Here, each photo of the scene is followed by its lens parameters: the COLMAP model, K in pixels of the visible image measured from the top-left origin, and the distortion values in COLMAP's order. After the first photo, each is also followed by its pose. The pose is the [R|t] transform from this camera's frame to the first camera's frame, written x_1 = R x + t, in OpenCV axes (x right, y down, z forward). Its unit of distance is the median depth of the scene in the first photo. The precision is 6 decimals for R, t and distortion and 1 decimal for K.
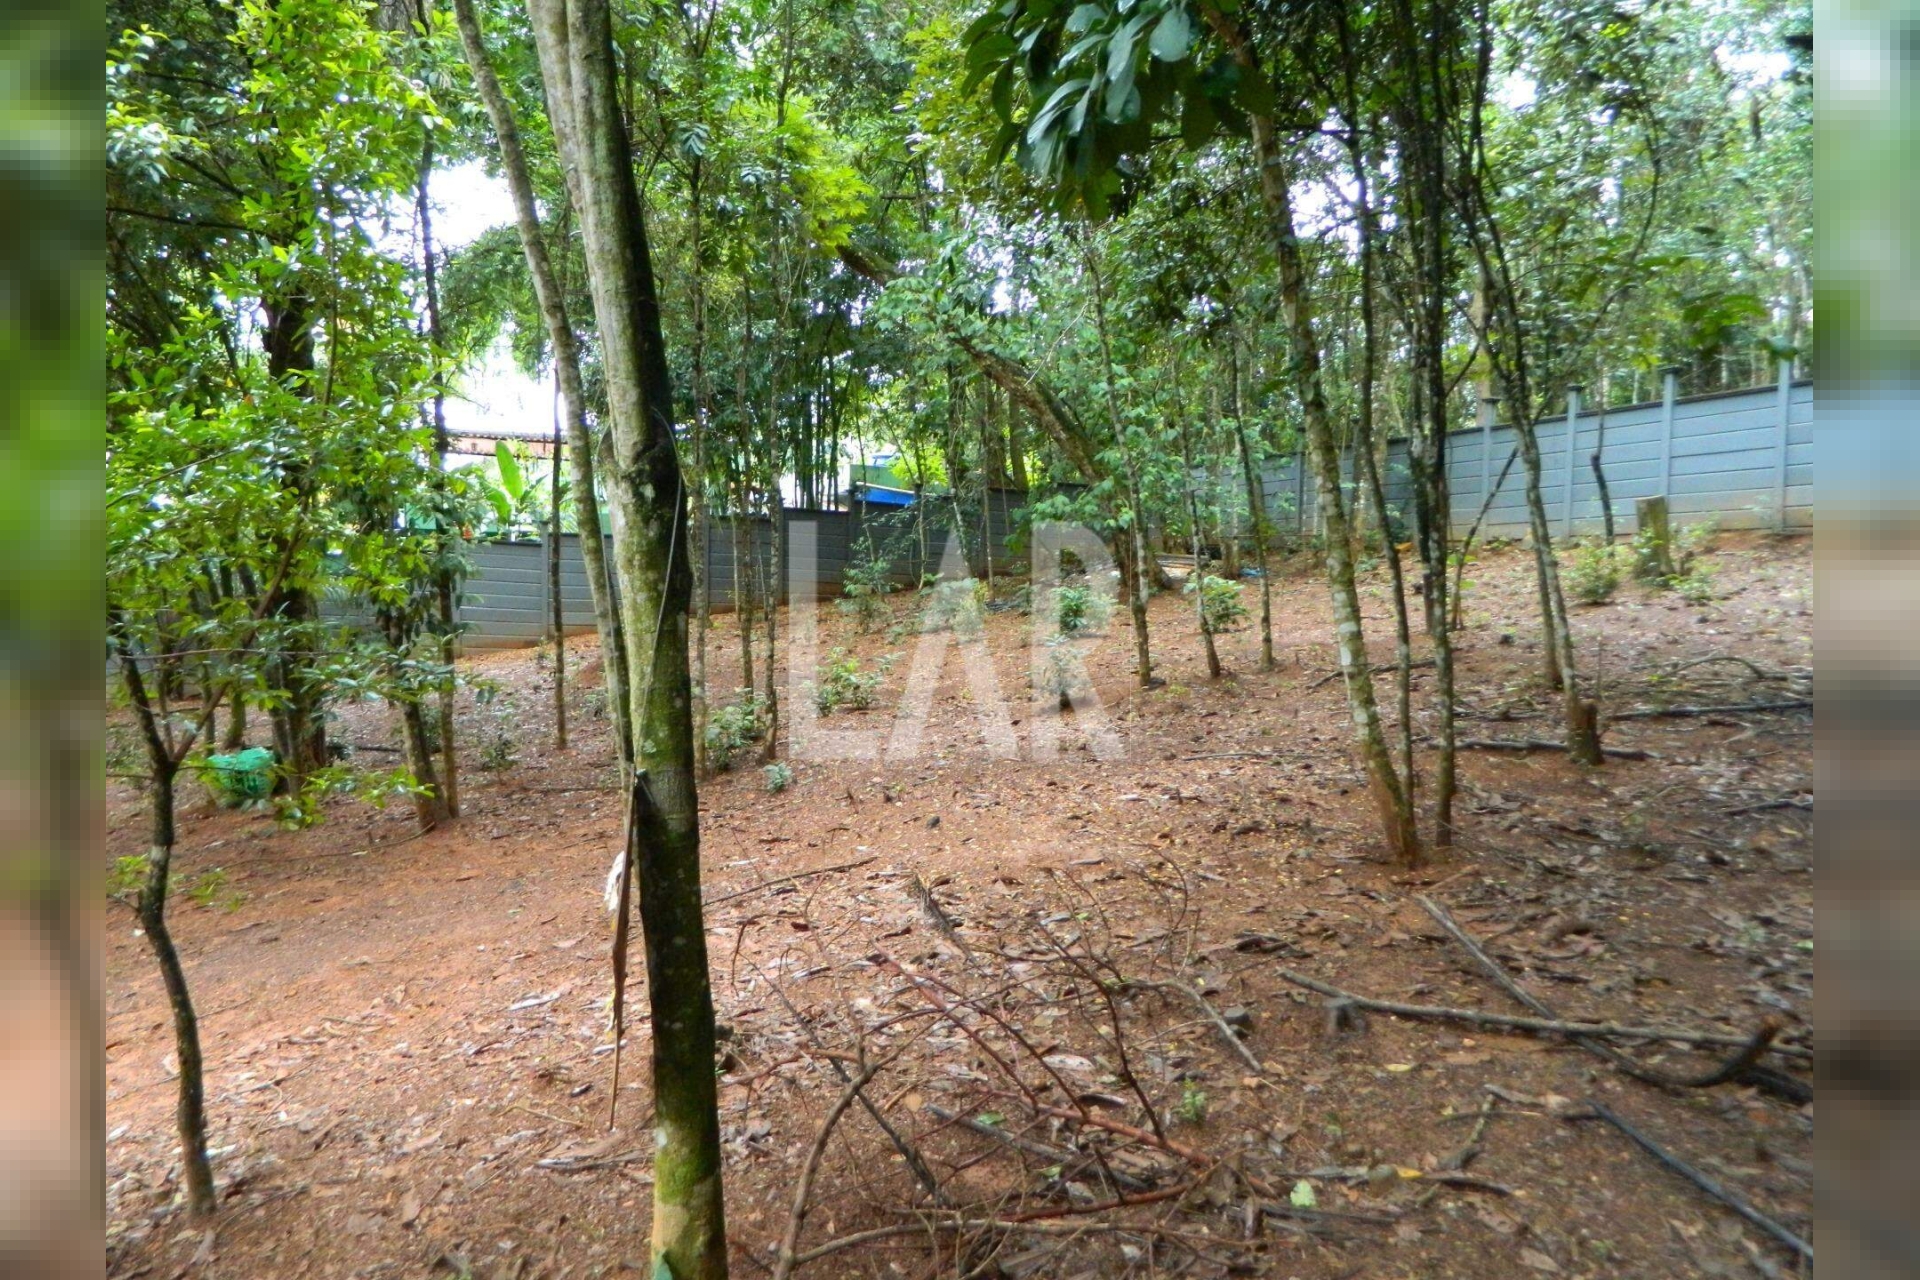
lens RADIAL K [[1290.7, 0, 954.6], [0, 1290.7, 619.0], [0, 0, 1]] dist [0.023881, -0.008070]
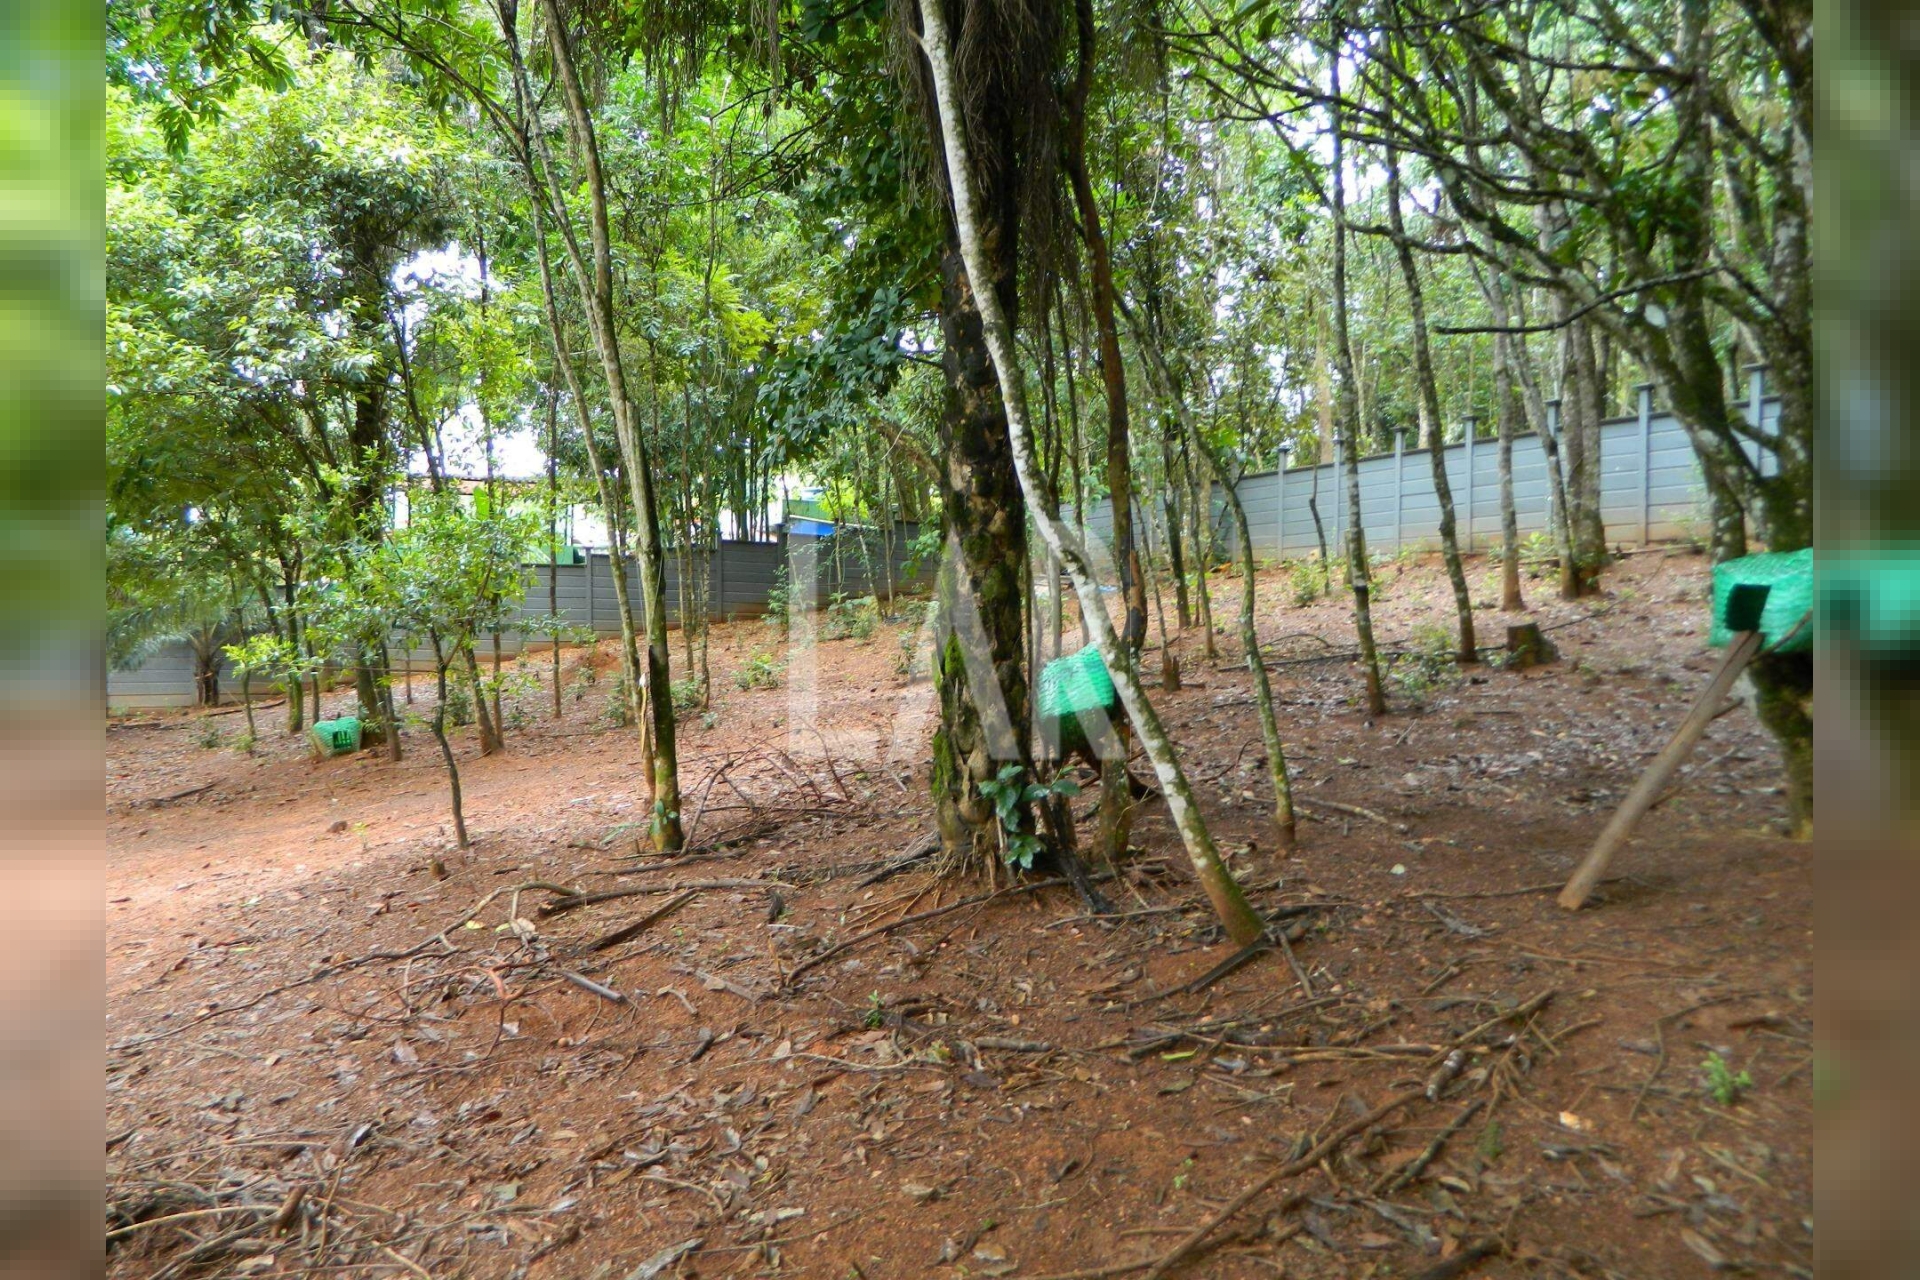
lens RADIAL K [[1290.7, 0, 954.6], [0, 1290.7, 619.0], [0, 0, 1]] dist [0.023881, -0.008070]
pose [[0.999080, -0.014542, 0.040354, 0.038659], [0.015288, 0.999716, -0.018255, 0.012790], [-0.040077, 0.018855, 0.999019, -0.226266]]
